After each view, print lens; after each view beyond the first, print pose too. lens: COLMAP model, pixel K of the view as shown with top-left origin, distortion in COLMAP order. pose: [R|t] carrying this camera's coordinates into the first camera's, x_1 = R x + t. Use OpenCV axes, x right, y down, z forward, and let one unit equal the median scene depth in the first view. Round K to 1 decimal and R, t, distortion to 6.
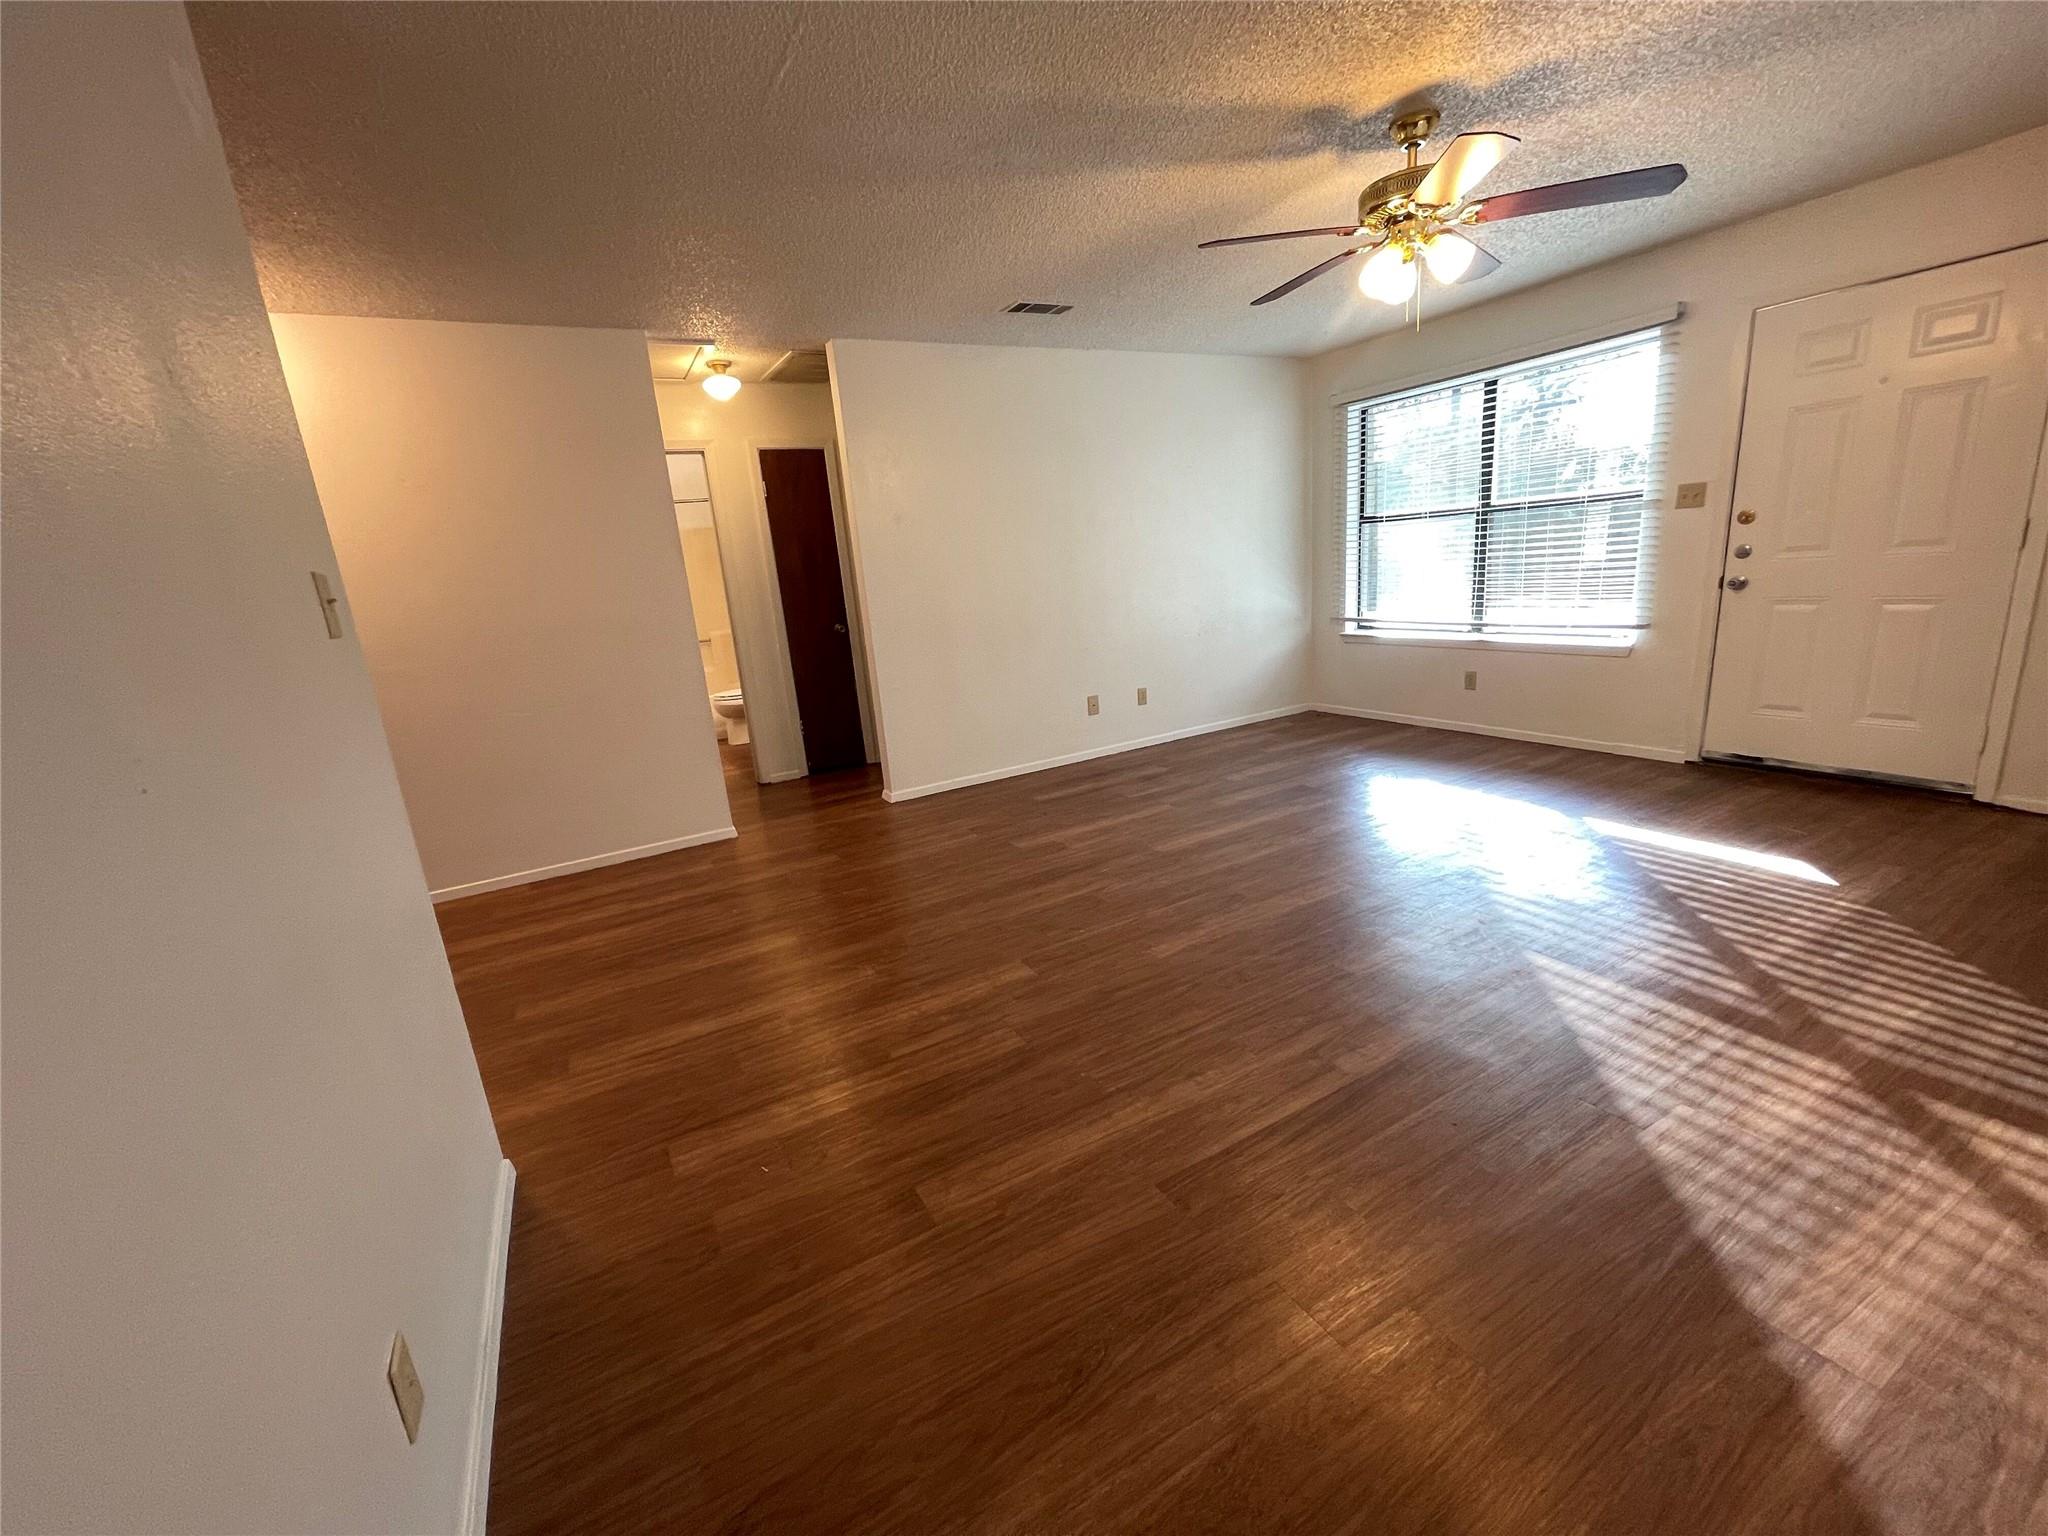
lens RADIAL K [[806.2, 0, 1020.3], [0, 806.2, 761.7], [0, 0, 1]] dist [0.014010, -0.004686]
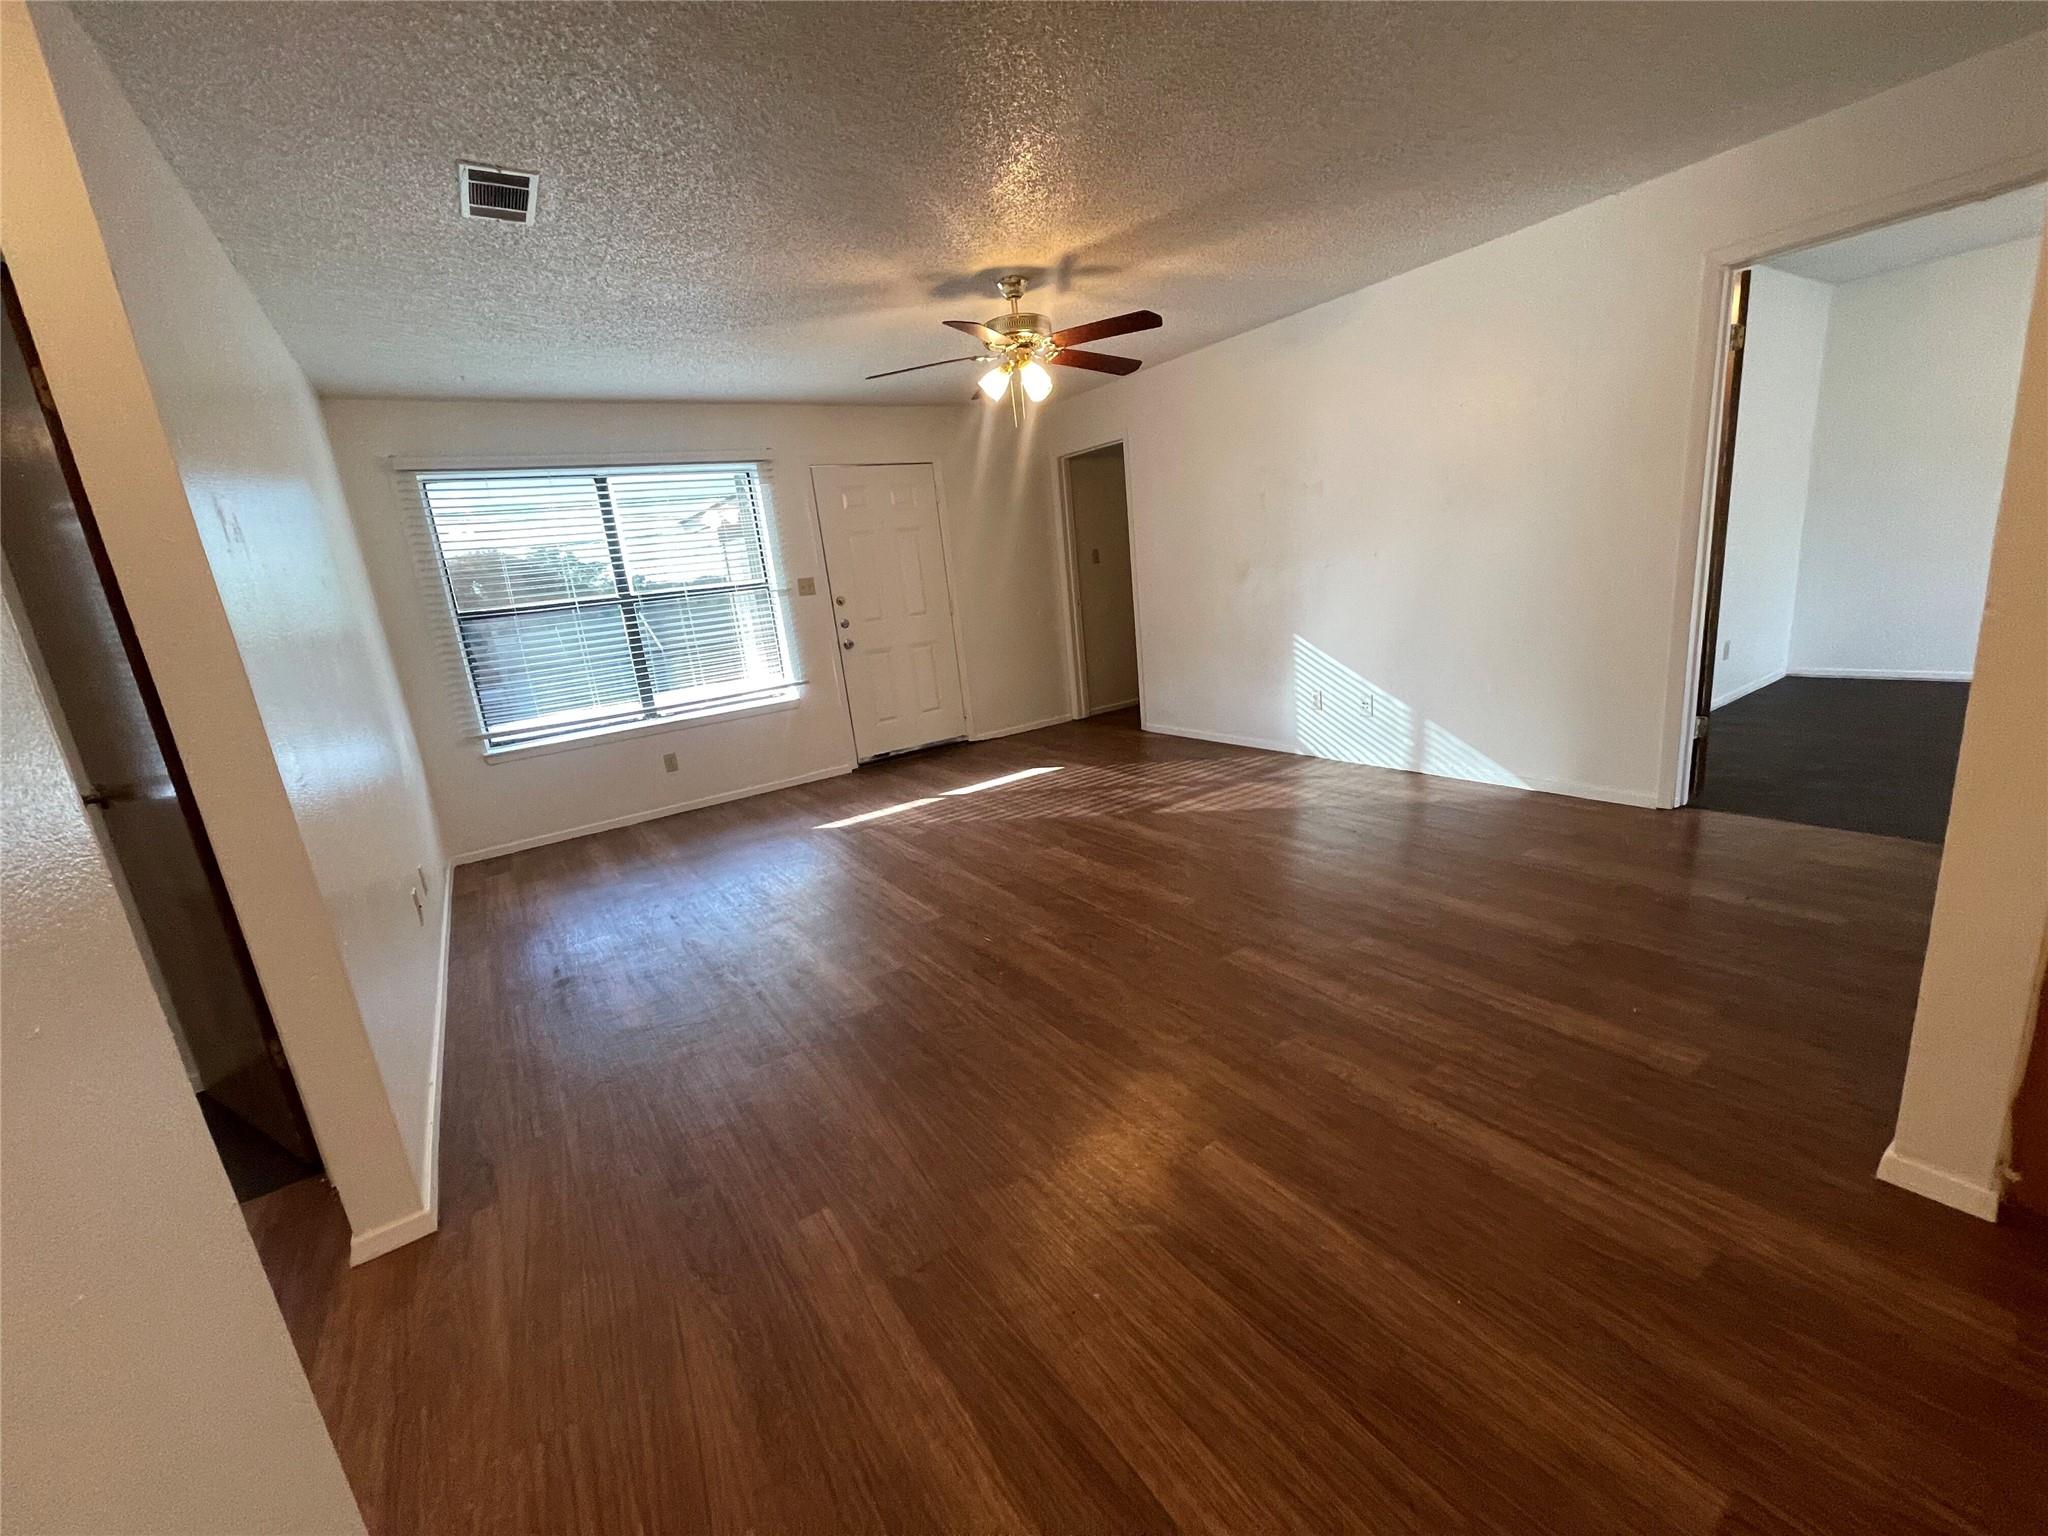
lens RADIAL K [[814.7, 0, 1018.3], [0, 814.7, 760.1], [0, 0, 1]] dist [0.000584, 0.000161]
pose [[-0.078021, -0.138864, 0.987233, -0.908250], [0.348634, 0.923929, 0.157512, -0.209601], [-0.934006, 0.356473, -0.023673, 1.151154]]
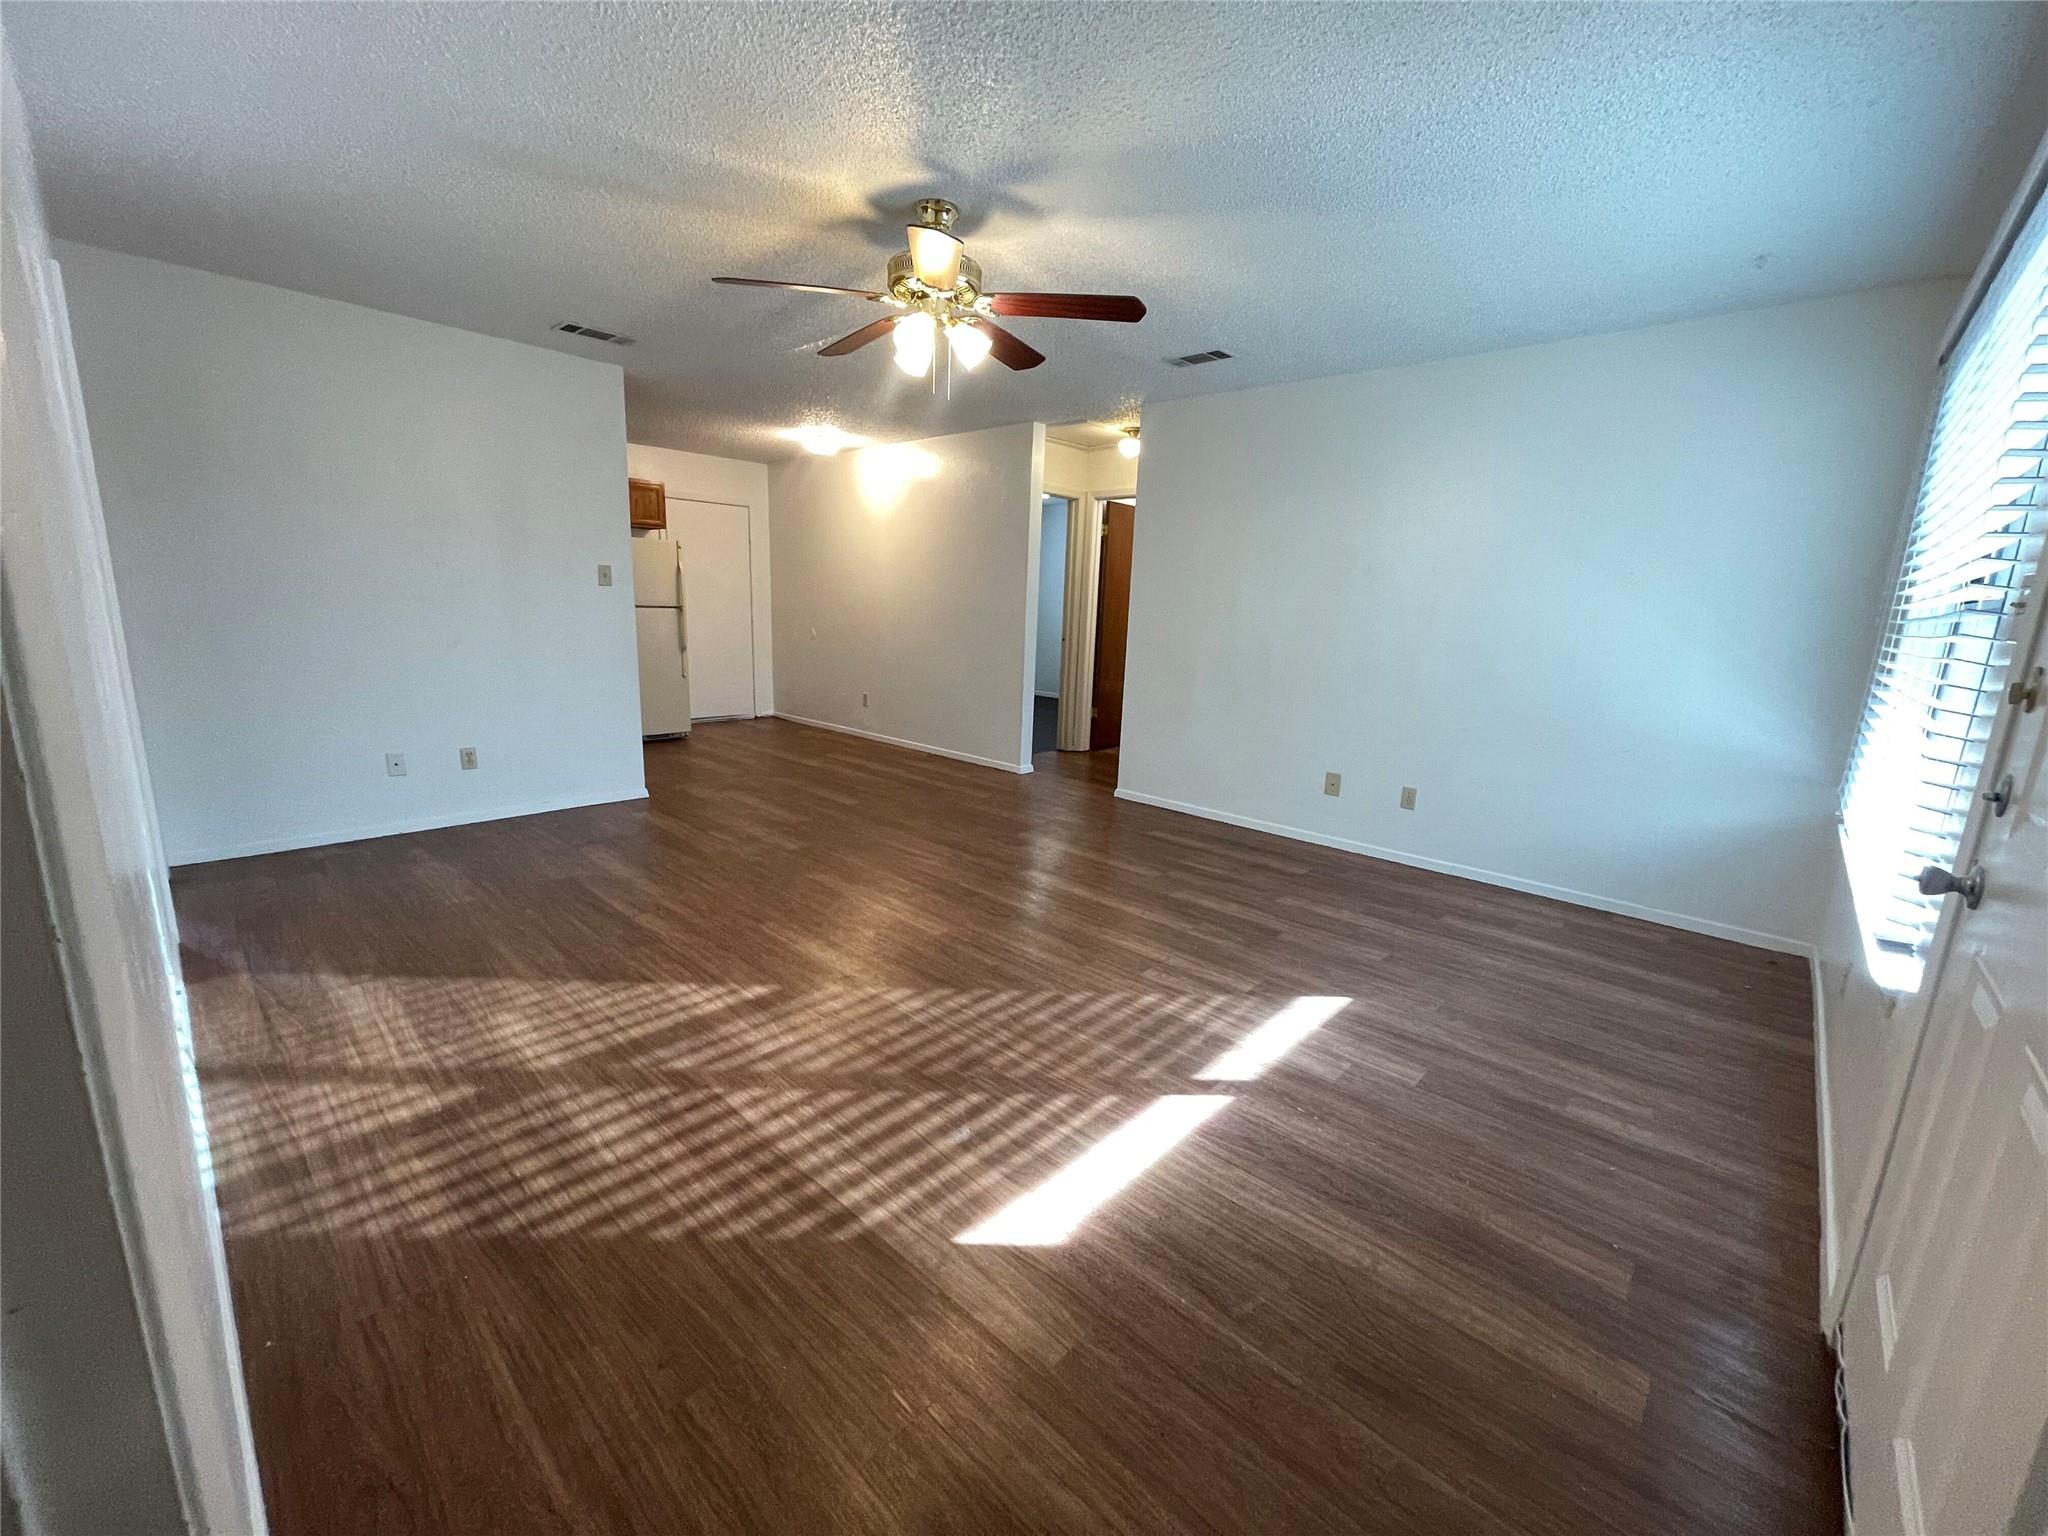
lens RADIAL K [[814.7, 0, 1018.3], [0, 814.7, 760.1], [0, 0, 1]] dist [0.000584, 0.000161]
pose [[0.311104, 0.279617, -0.908311, 1.453255], [-0.290036, 0.938079, 0.189441, -0.306601], [0.905038, 0.204507, 0.372939, 0.738688]]
